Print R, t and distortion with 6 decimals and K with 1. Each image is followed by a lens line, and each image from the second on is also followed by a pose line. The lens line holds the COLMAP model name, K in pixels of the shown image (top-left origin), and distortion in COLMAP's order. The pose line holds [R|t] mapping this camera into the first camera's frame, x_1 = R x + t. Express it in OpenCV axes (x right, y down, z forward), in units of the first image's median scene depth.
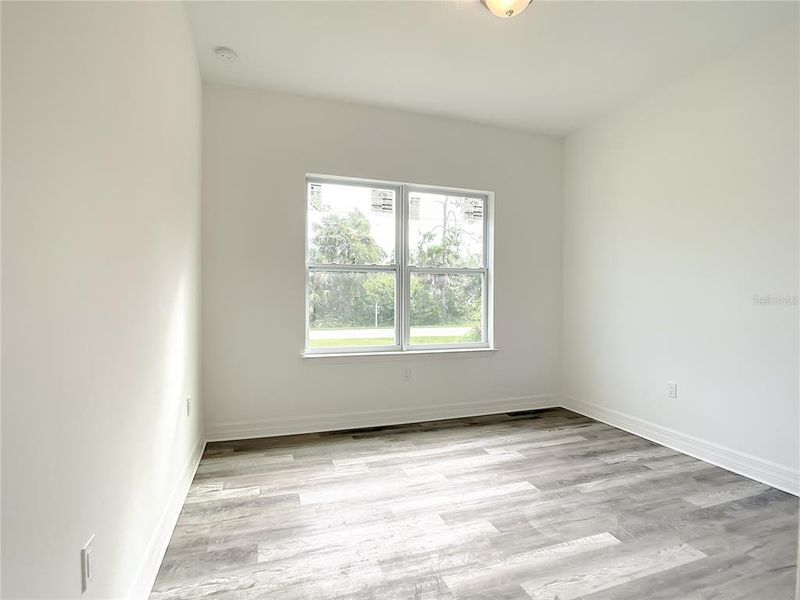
lens RADIAL K [[421.1, 0, 406.6], [0, 421.1, 301.8], [0, 0, 1]] dist [-0.009107, 0.002734]
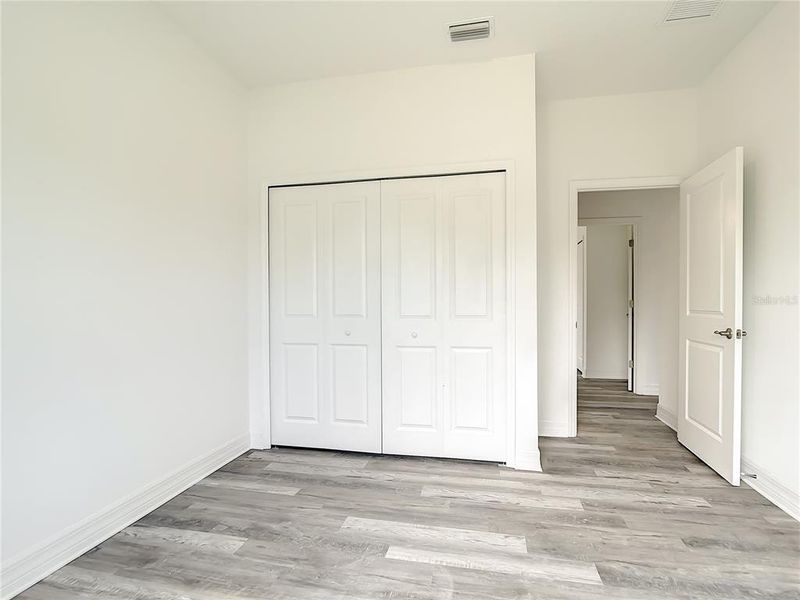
lens RADIAL K [[421.1, 0, 398.4], [0, 421.1, 295.6], [0, 0, 1]] dist [-0.009107, 0.002734]
pose [[-0.857106, 0.002471, 0.515134, -0.011662], [-0.000059, 0.999988, -0.004895, -0.008717], [-0.515140, -0.004225, -0.857096, 1.647723]]
